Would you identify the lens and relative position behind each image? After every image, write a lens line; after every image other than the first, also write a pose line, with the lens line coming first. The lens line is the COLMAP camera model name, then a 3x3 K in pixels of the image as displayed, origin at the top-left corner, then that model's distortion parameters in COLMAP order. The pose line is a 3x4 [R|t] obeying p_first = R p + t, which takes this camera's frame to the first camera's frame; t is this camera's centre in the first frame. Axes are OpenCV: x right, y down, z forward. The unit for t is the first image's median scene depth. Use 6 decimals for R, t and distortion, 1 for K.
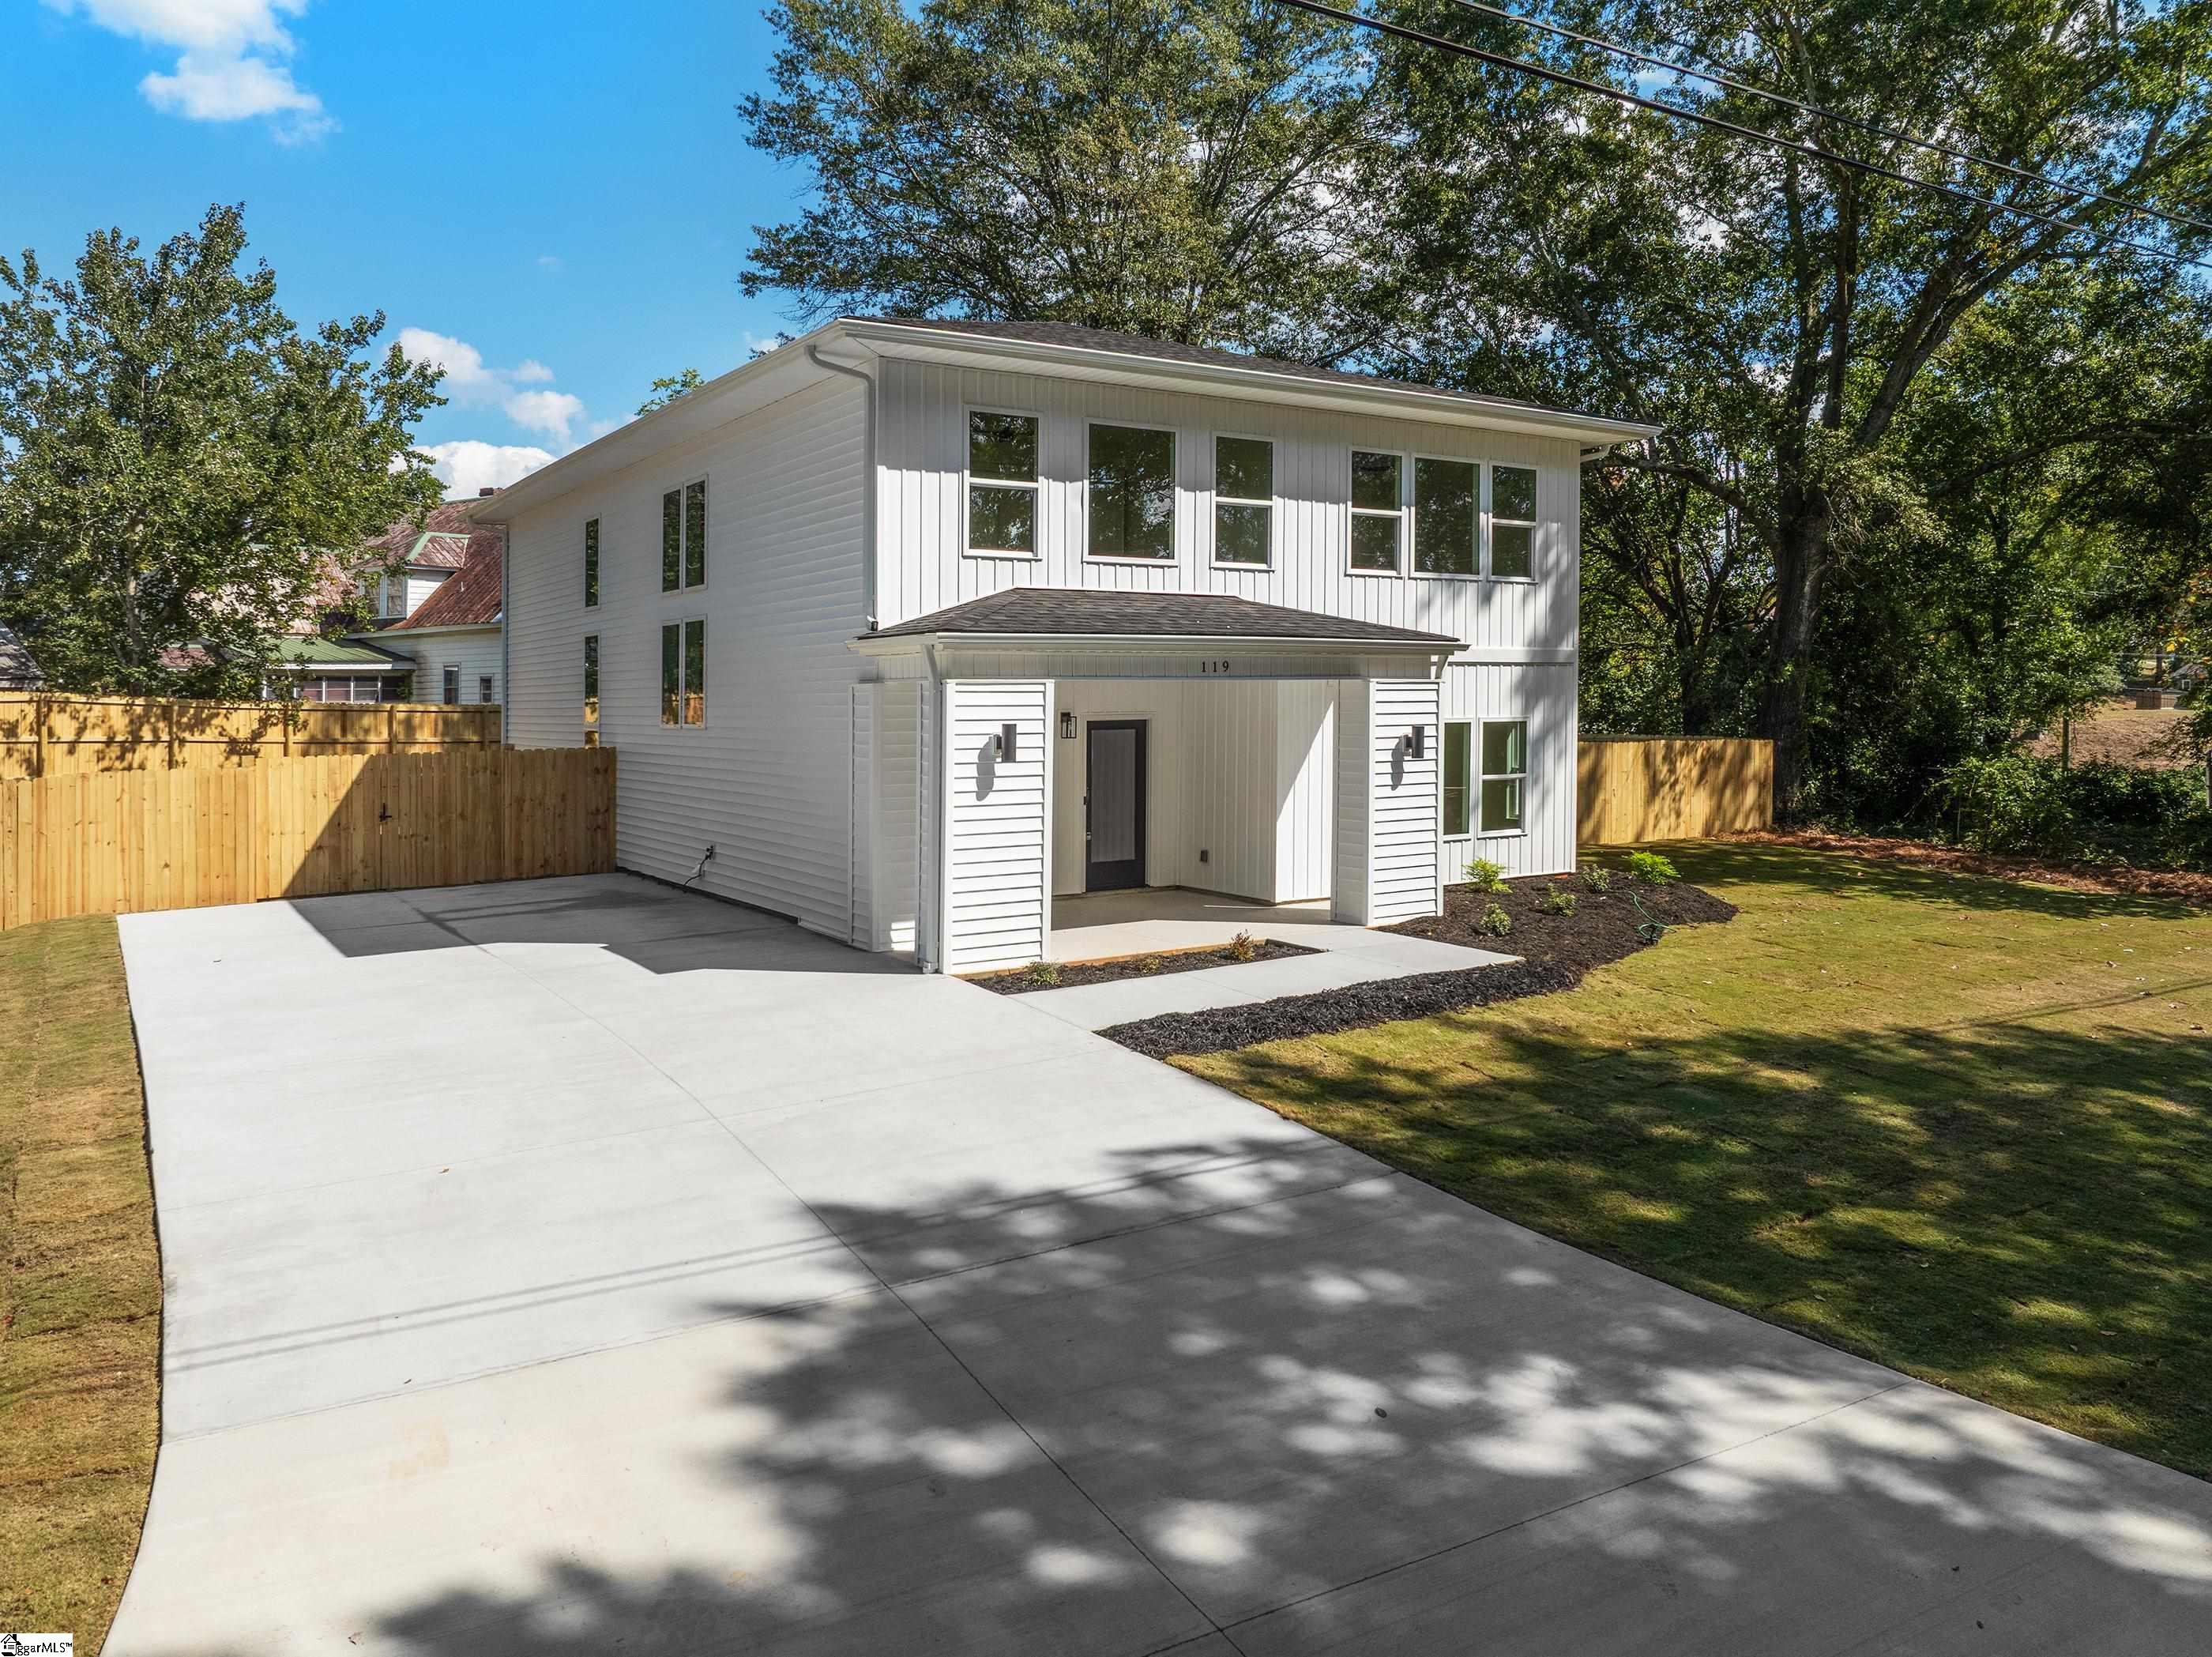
lens RADIAL K [[1577.6, 0, 1107.3], [0, 1577.6, 782.1], [0, 0, 1]] dist [-0.039717, -0.001666]
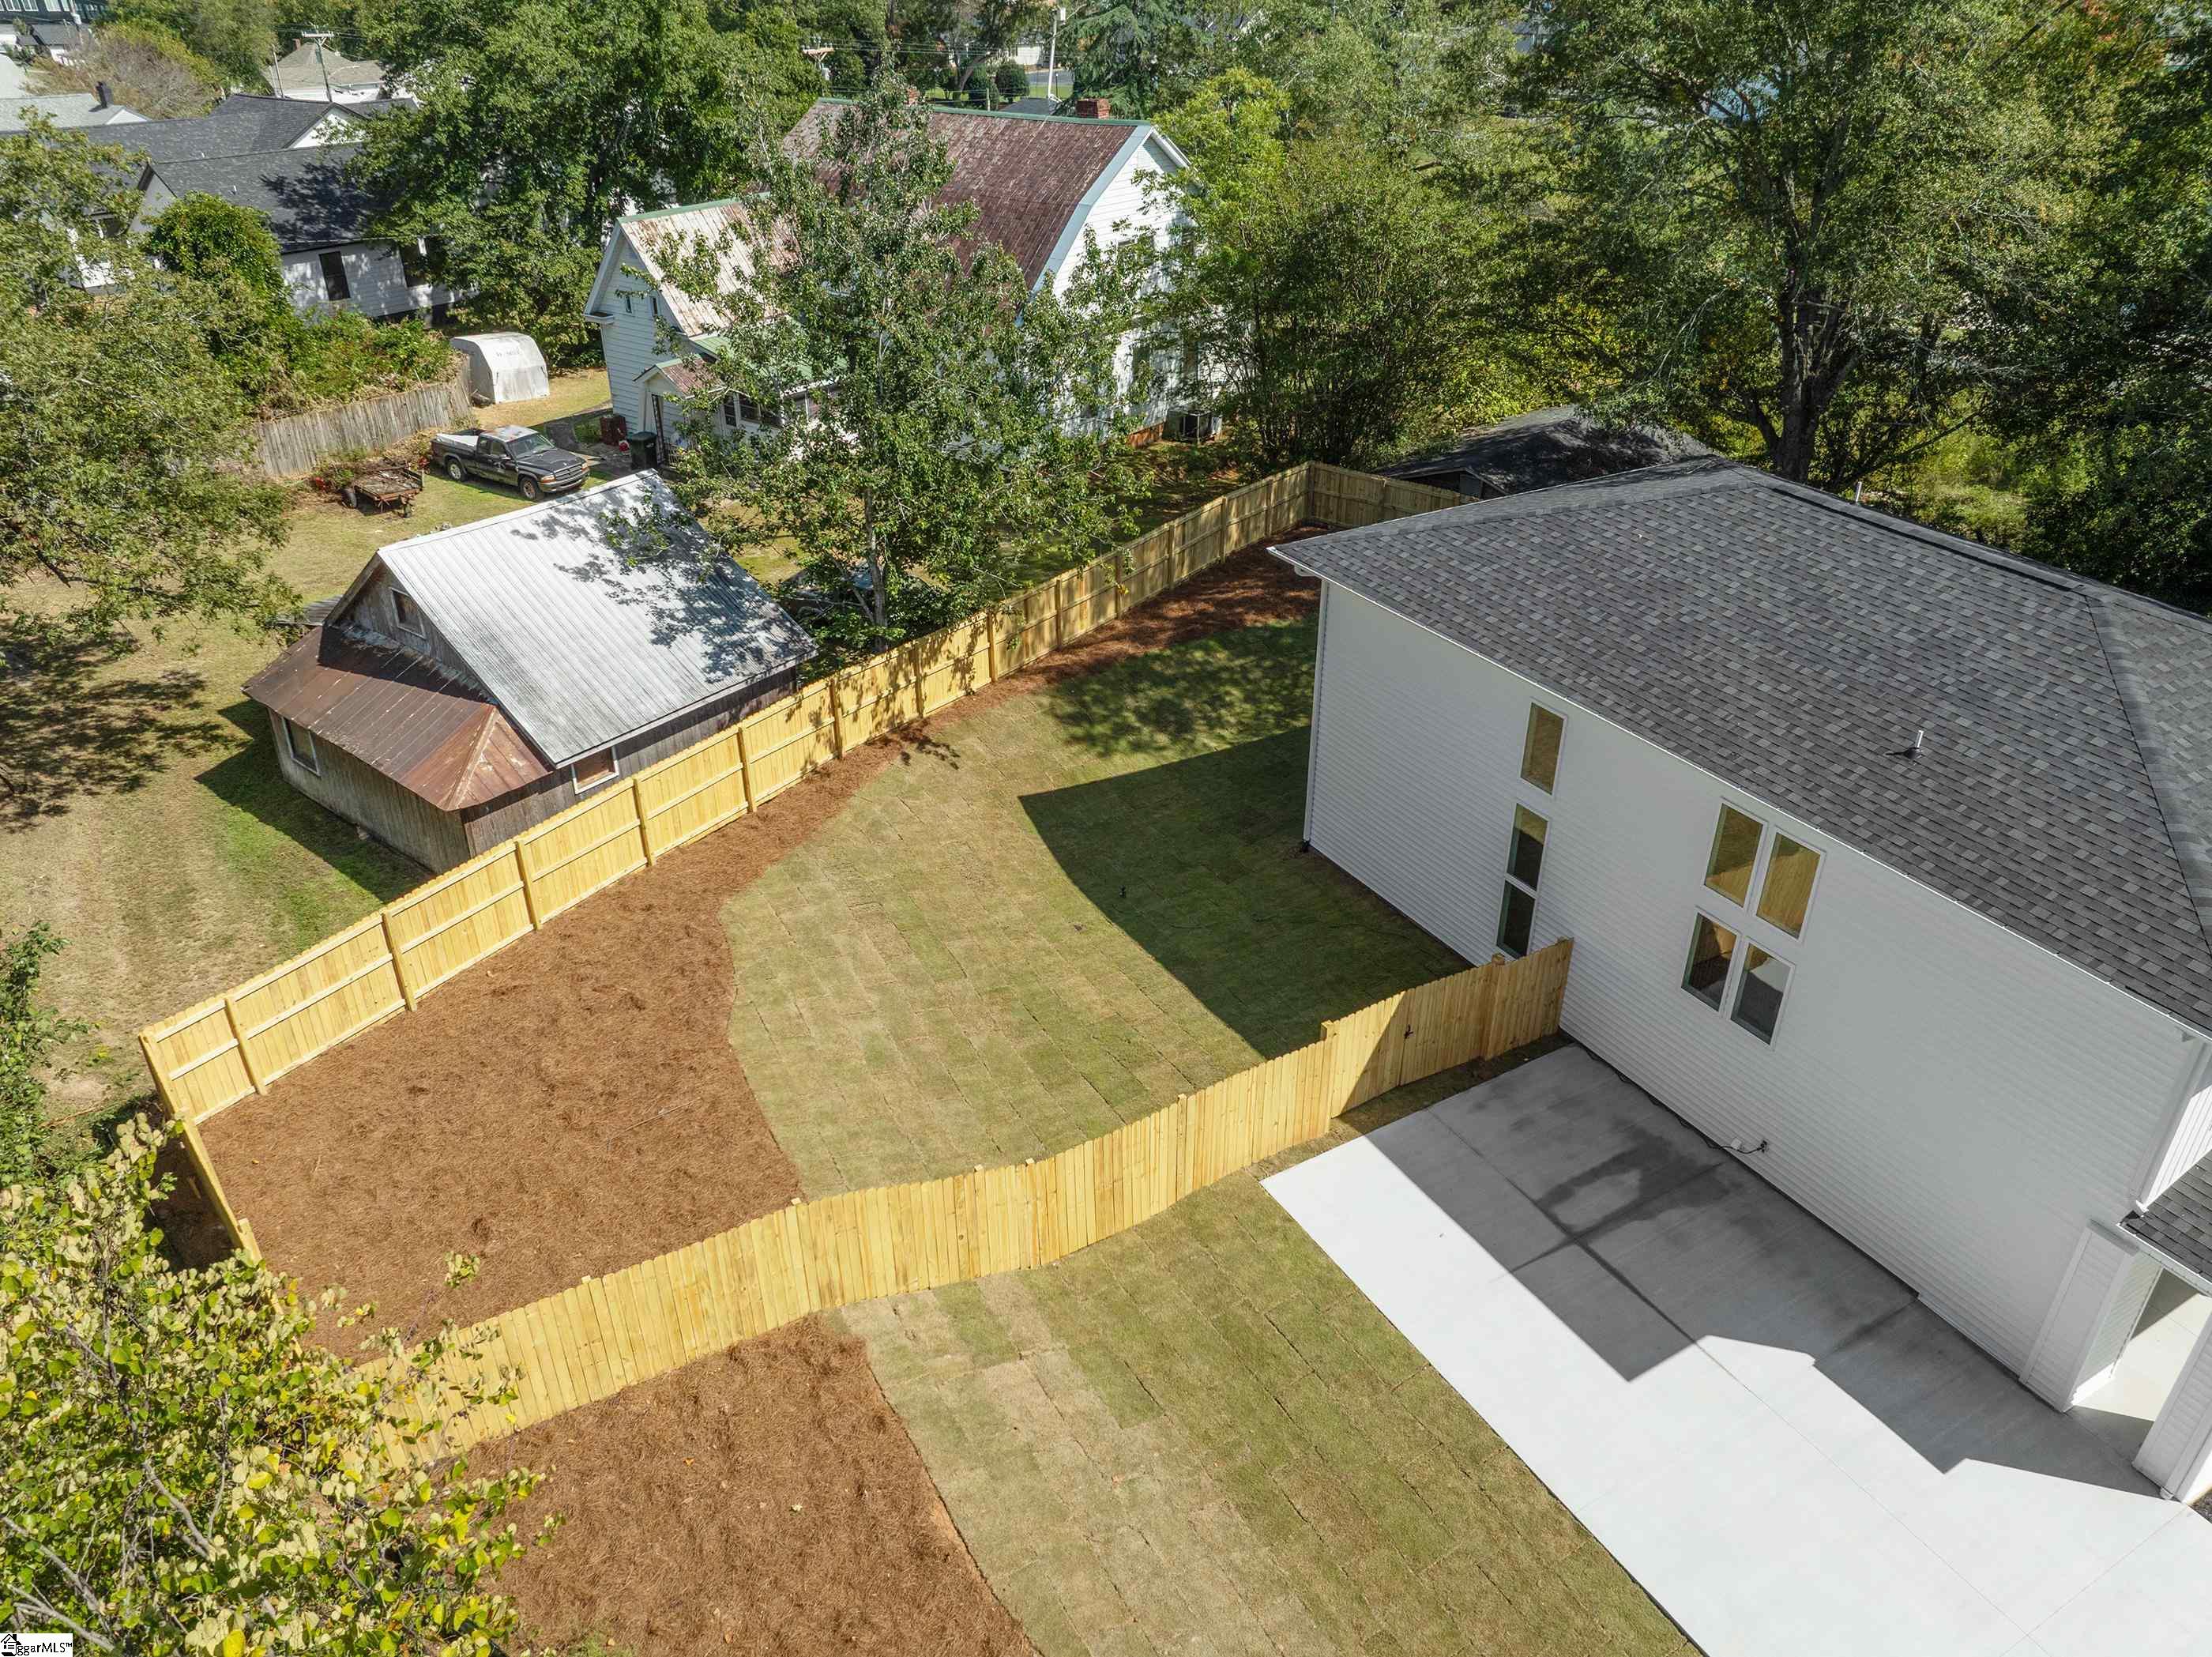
lens RADIAL K [[1556.5, 0, 1106.0], [0, 1556.5, 828.5], [0, 0, 1]] dist [-0.034865, -0.006297]
pose [[0.998432, 0.034713, -0.043917, -0.782448], [-0.010711, 0.888492, 0.458768, -0.772804], [0.054945, -0.457578, 0.887470, 0.055580]]
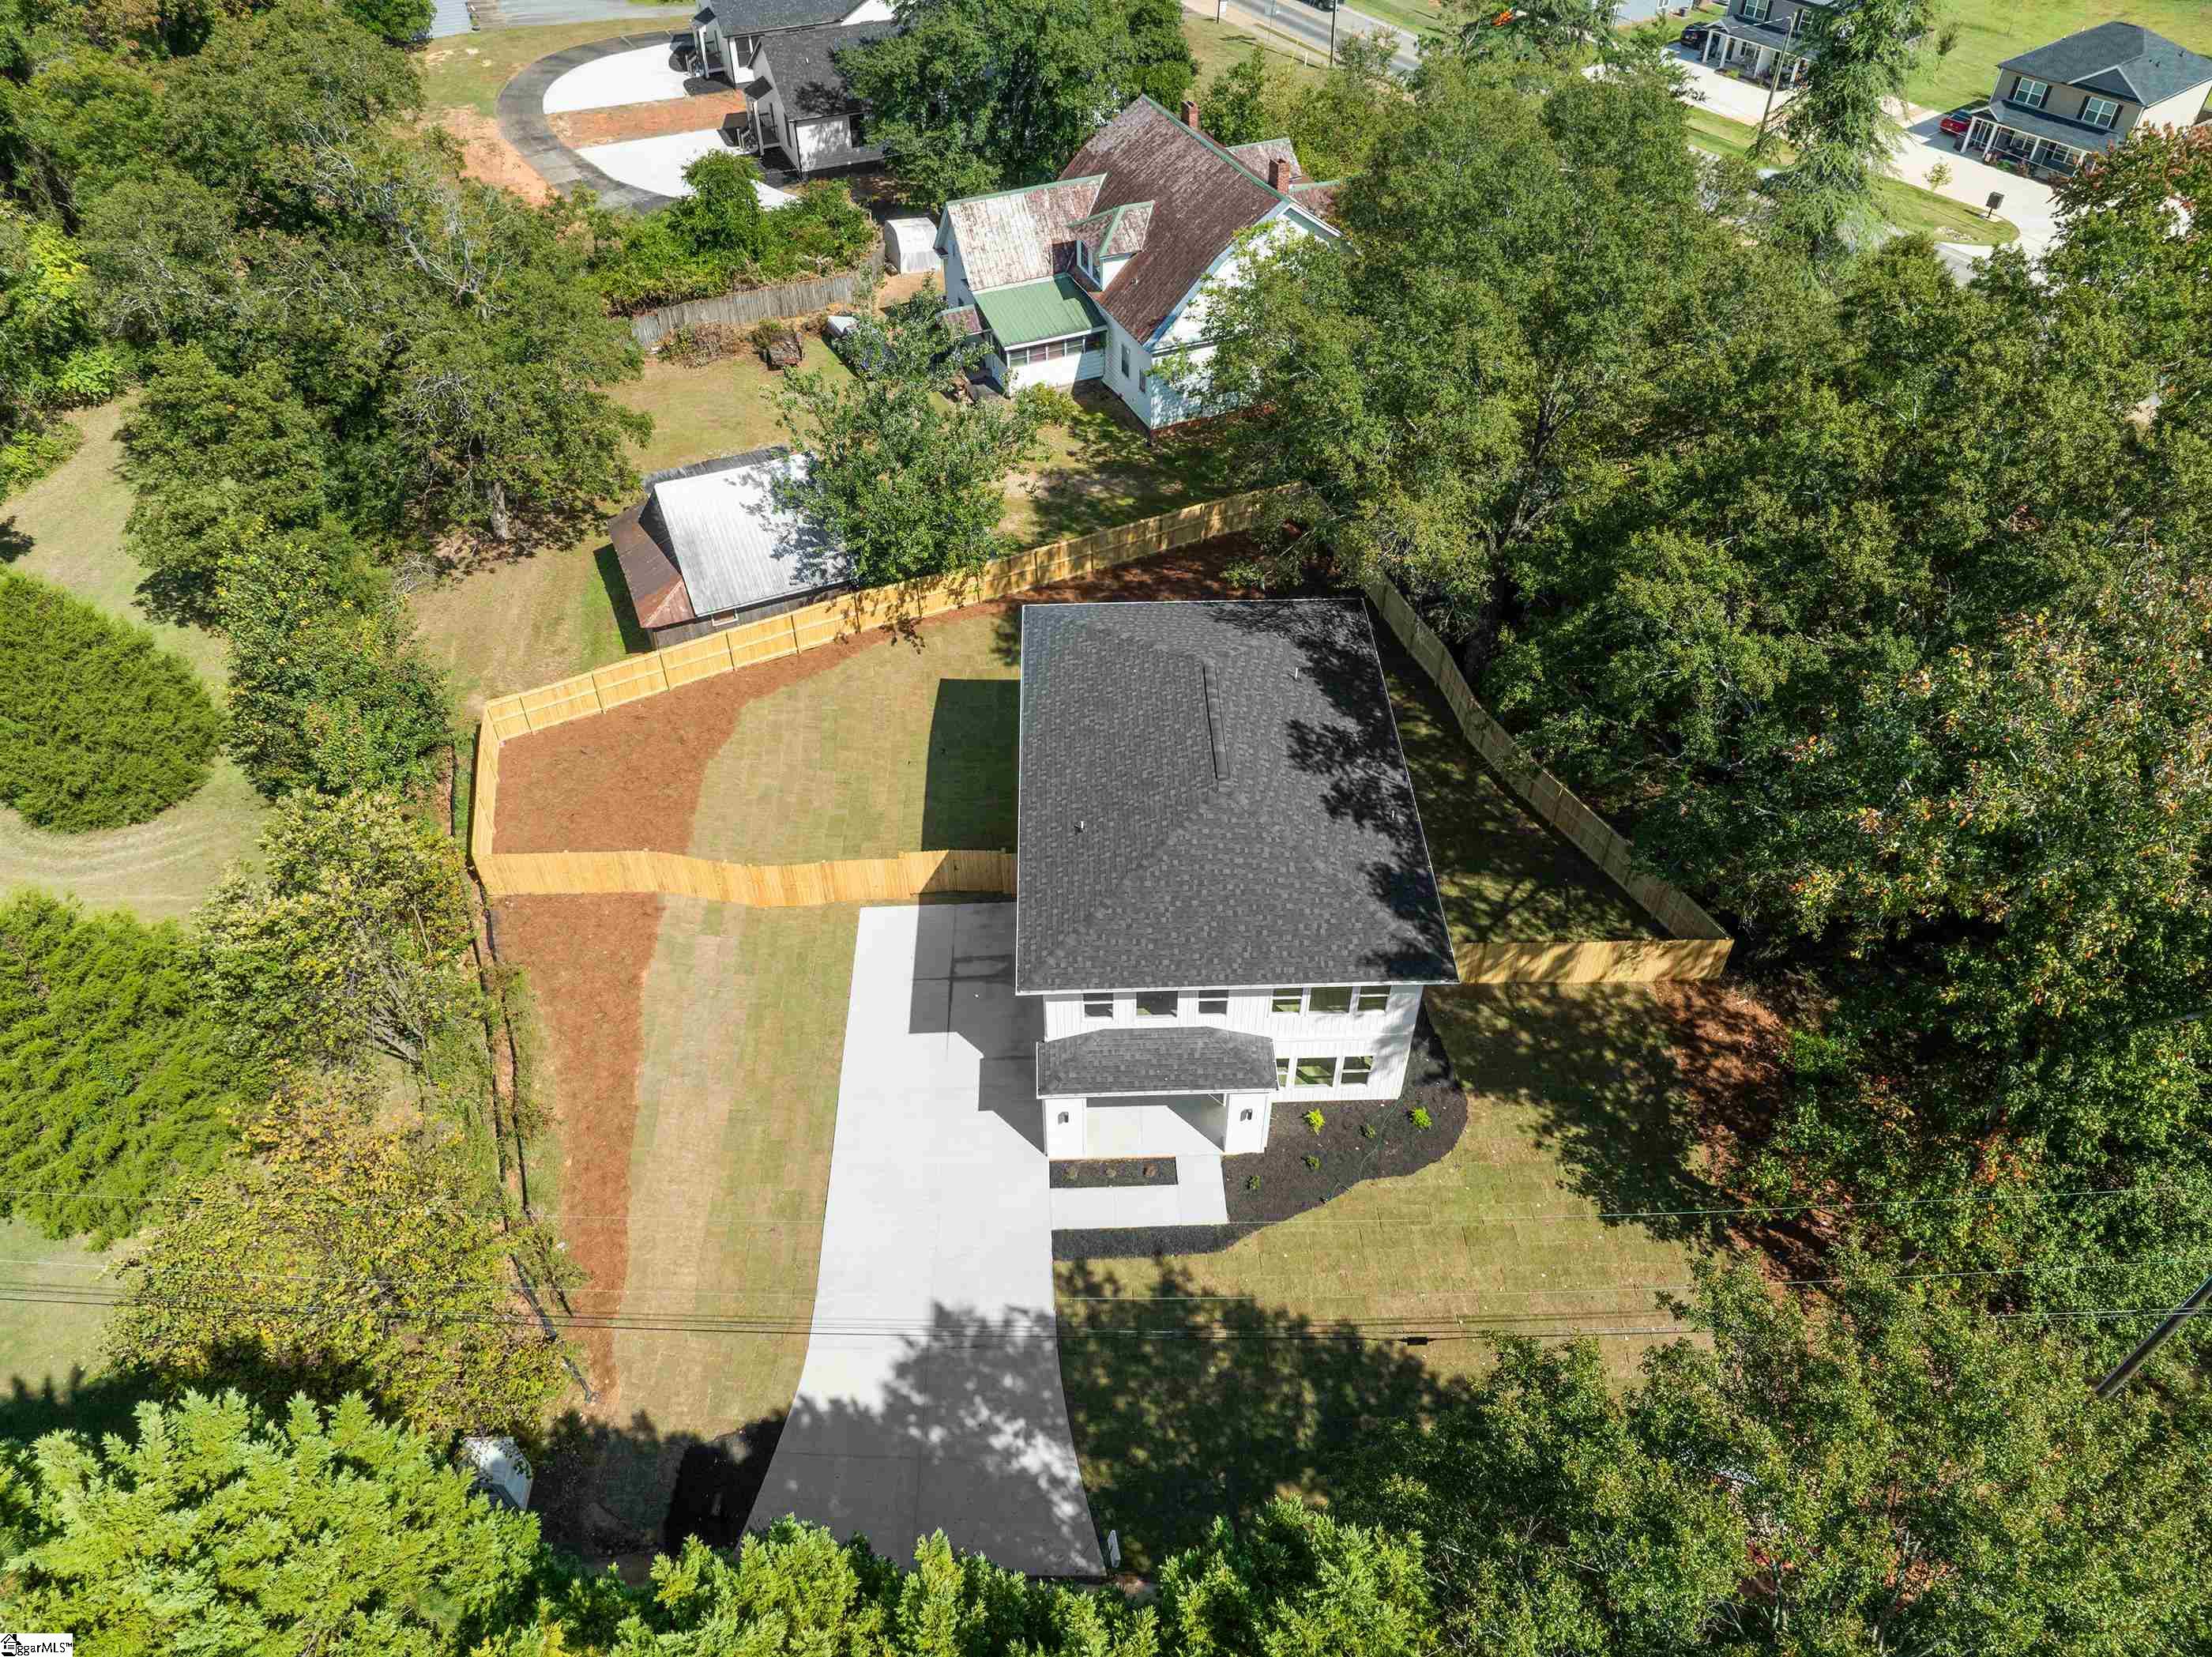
lens RADIAL K [[1565.1, 0, 1106.0], [0, 1565.1, 828.5], [0, 0, 1]] dist [-0.022294, -0.031568]
pose [[0.852072, 0.365912, -0.374276, 0.759799], [-0.030284, 0.748316, 0.662651, -2.007995], [0.522549, -0.553291, 0.648700, -0.514185]]
